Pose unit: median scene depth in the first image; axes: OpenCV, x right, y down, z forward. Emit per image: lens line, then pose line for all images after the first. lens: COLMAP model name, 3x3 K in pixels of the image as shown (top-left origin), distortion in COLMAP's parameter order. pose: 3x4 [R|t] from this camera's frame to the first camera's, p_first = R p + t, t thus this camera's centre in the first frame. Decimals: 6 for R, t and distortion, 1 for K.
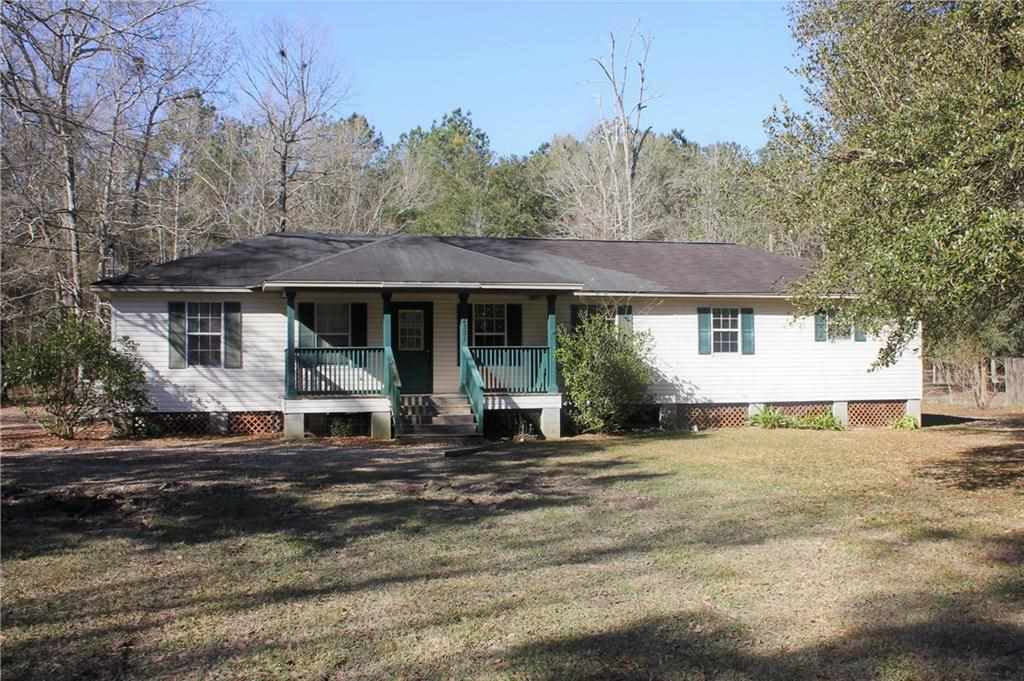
lens RADIAL K [[683.8, 0, 513.2], [0, 683.8, 345.9], [0, 0, 1]] dist [0.002126, 0.000126]
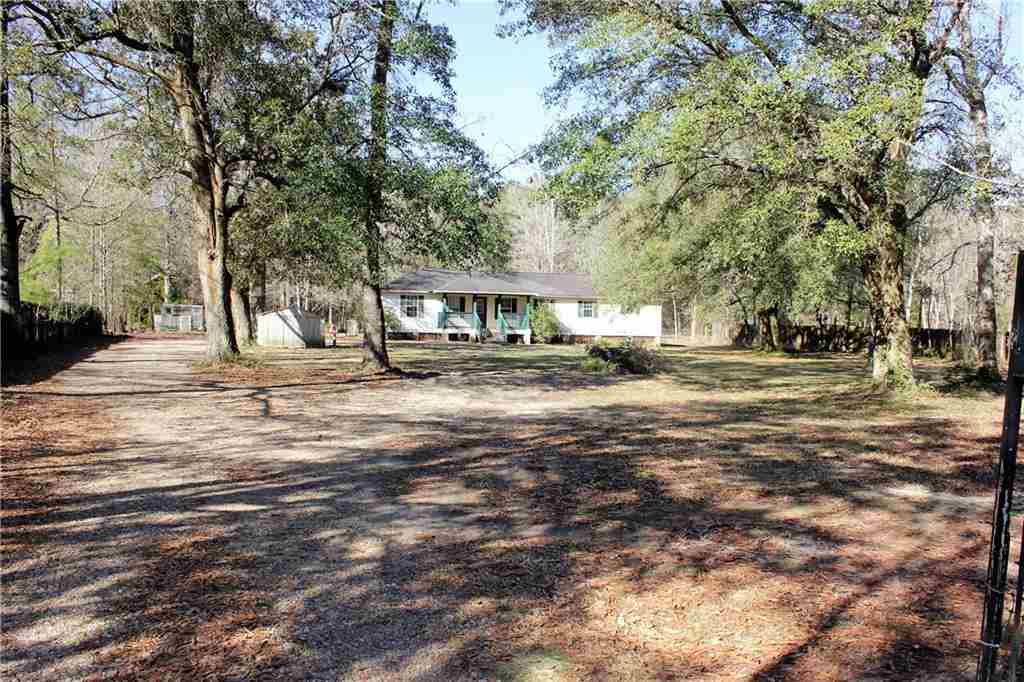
lens RADIAL K [[858.3, 0, 512.3], [0, 858.3, 340.2], [0, 0, 1]] dist [-0.000198, -0.000005]
pose [[0.993935, 0.025926, 0.106866, -0.410283], [-0.031697, 0.998109, 0.052657, -0.078925], [-0.105299, -0.055725, 0.992878, -2.731119]]
